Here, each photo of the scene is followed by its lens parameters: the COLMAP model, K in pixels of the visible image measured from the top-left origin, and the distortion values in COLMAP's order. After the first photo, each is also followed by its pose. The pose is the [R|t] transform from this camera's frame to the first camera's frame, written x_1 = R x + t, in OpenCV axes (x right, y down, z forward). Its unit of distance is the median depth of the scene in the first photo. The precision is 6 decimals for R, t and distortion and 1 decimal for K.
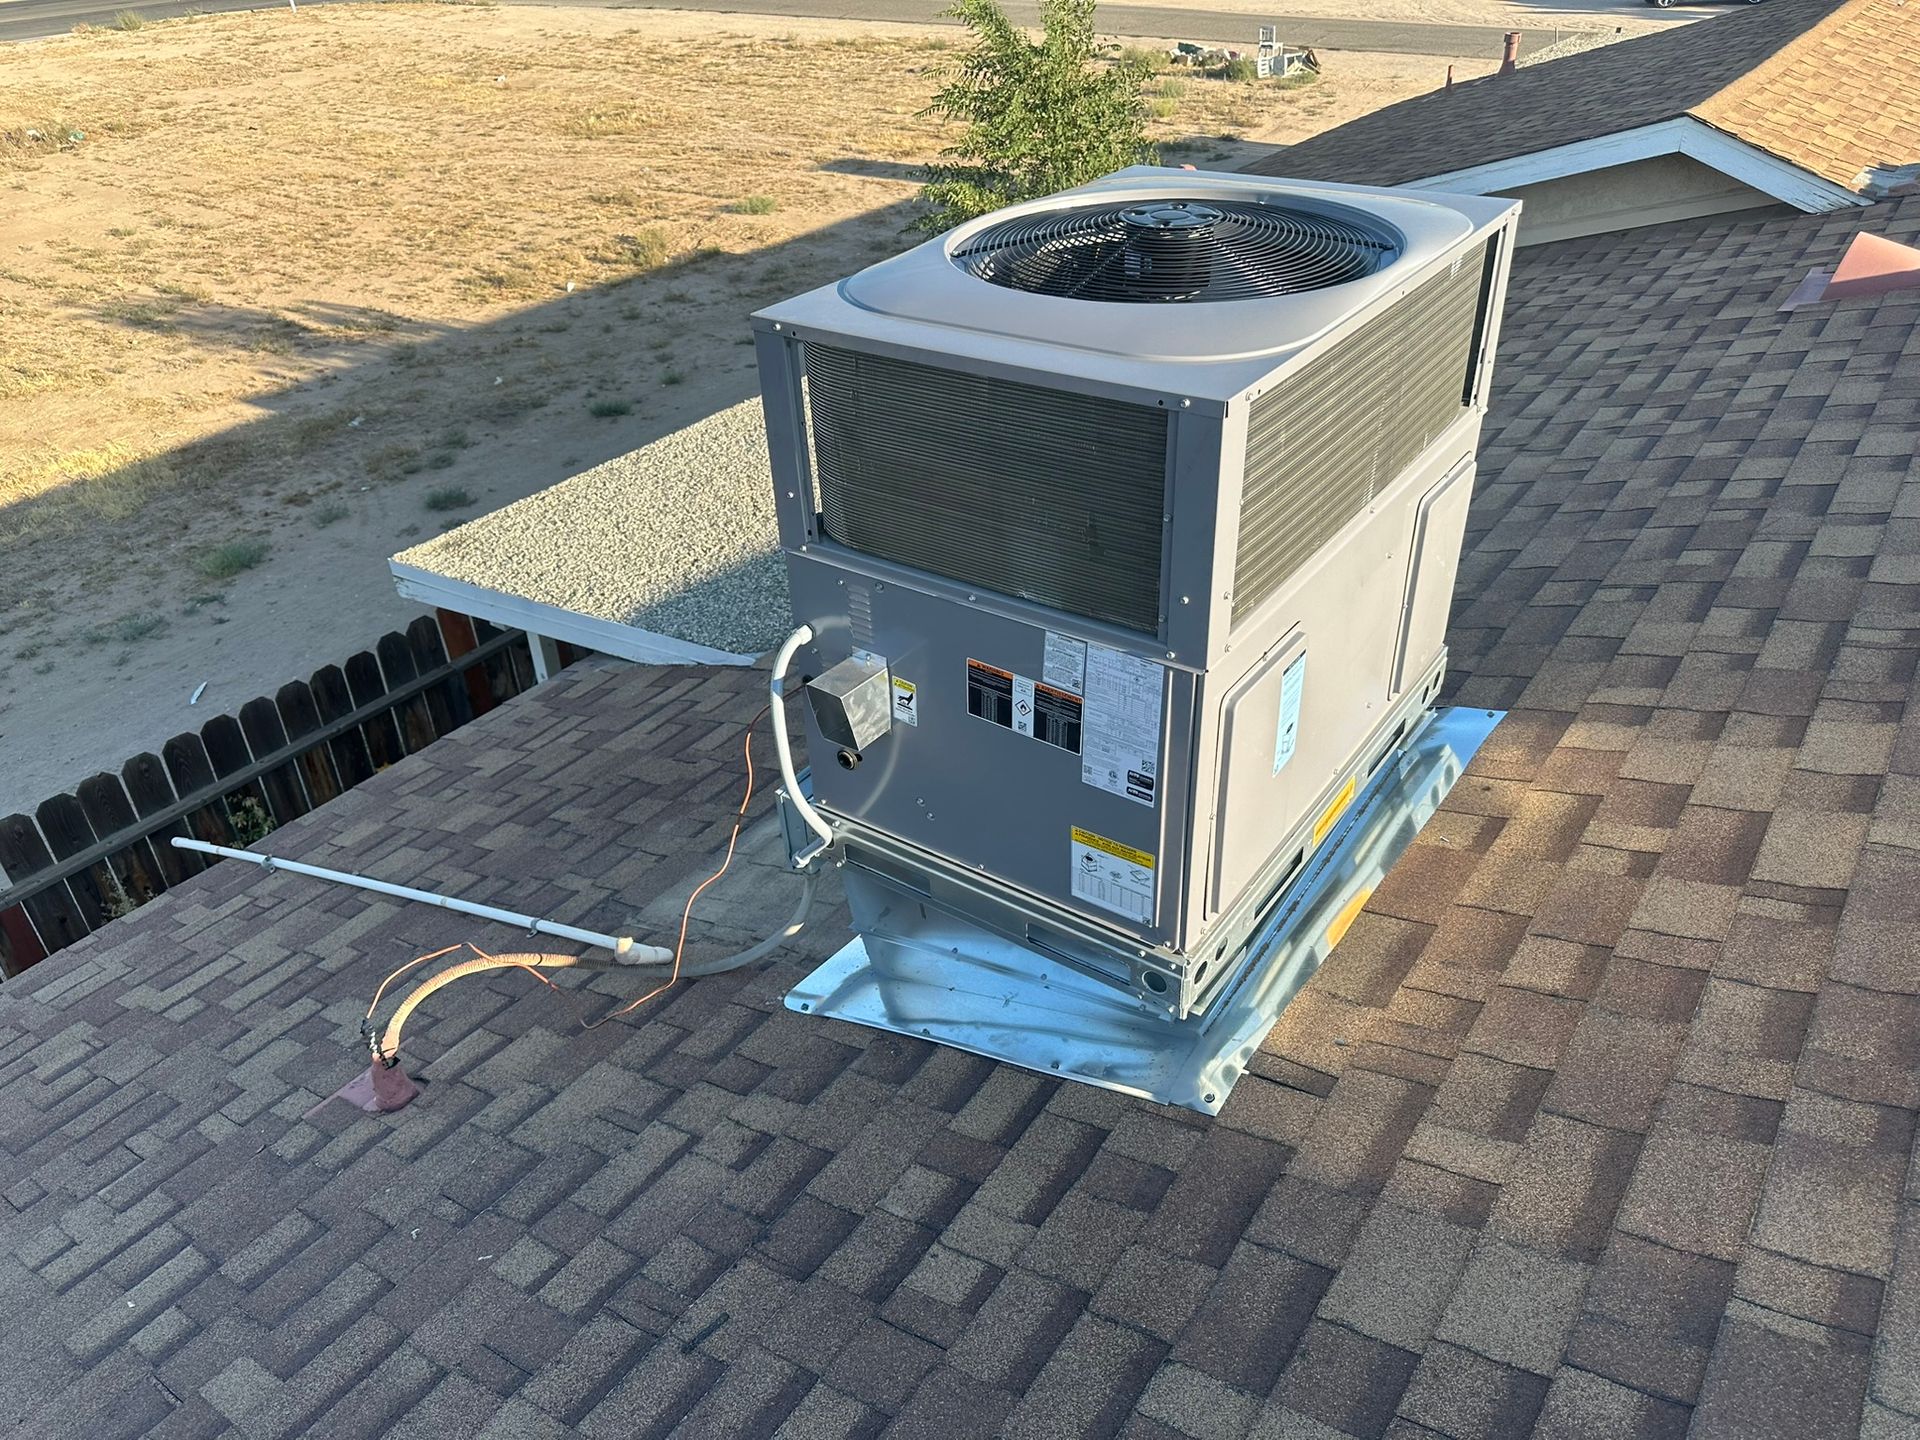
lens RADIAL K [[1356.2, 0, 947.3], [0, 1356.2, 727.1], [0, 0, 1]] dist [0.019395, -0.021162]
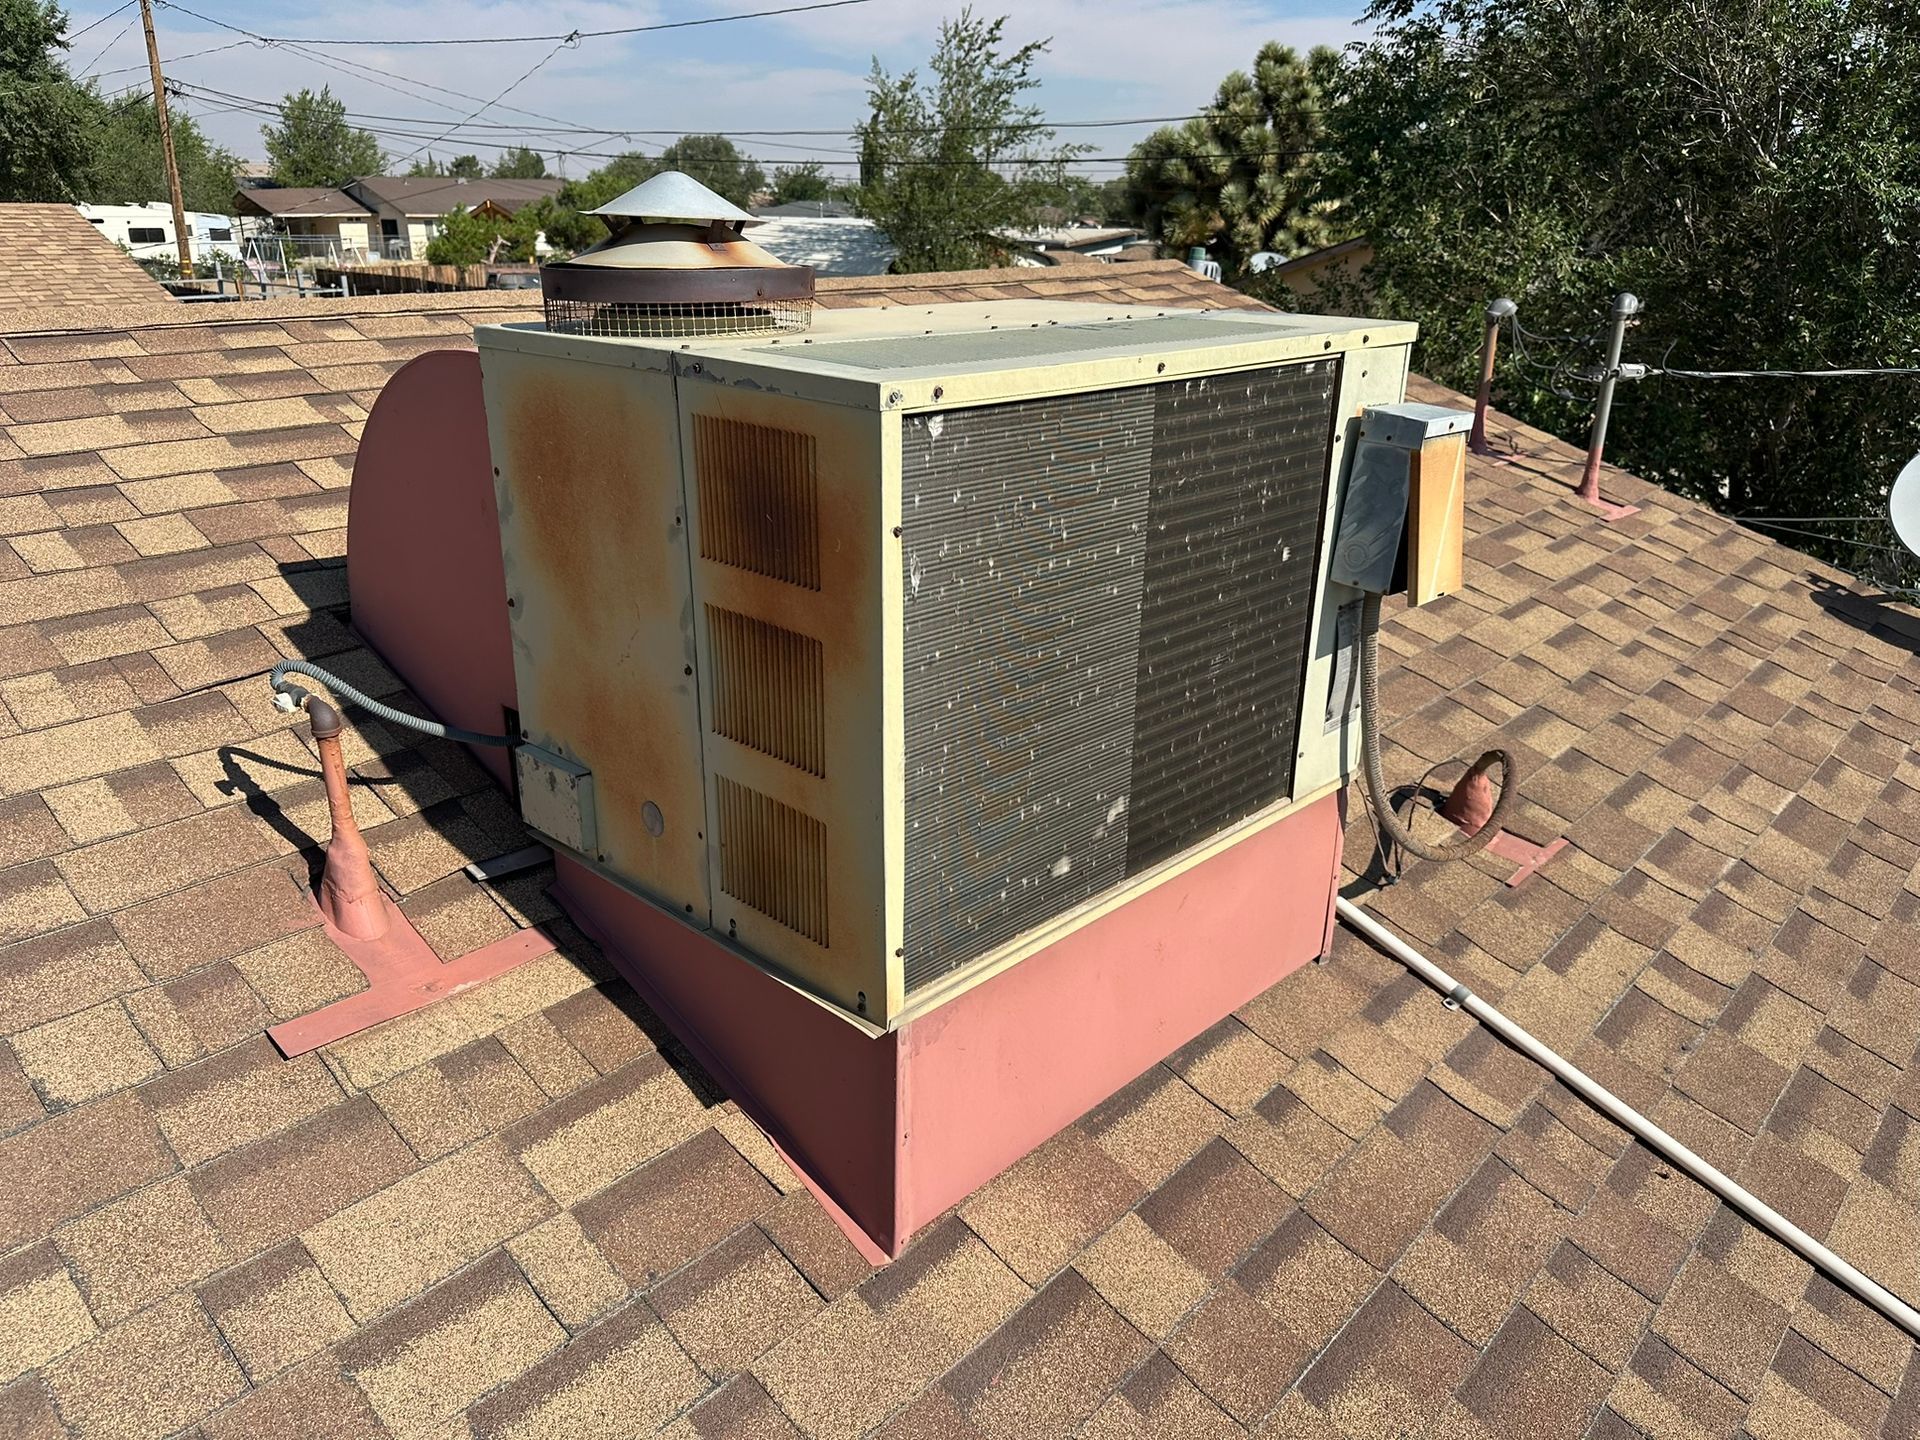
lens RADIAL K [[1356.2, 0, 970.9], [0, 1356.2, 728.2], [0, 0, 1]] dist [0.019395, -0.021162]
pose [[-0.994868, -0.018790, 0.099425, -0.158513], [0.071059, 0.569791, 0.818712, -0.652262], [-0.072035, 0.821575, -0.565531, 1.648178]]
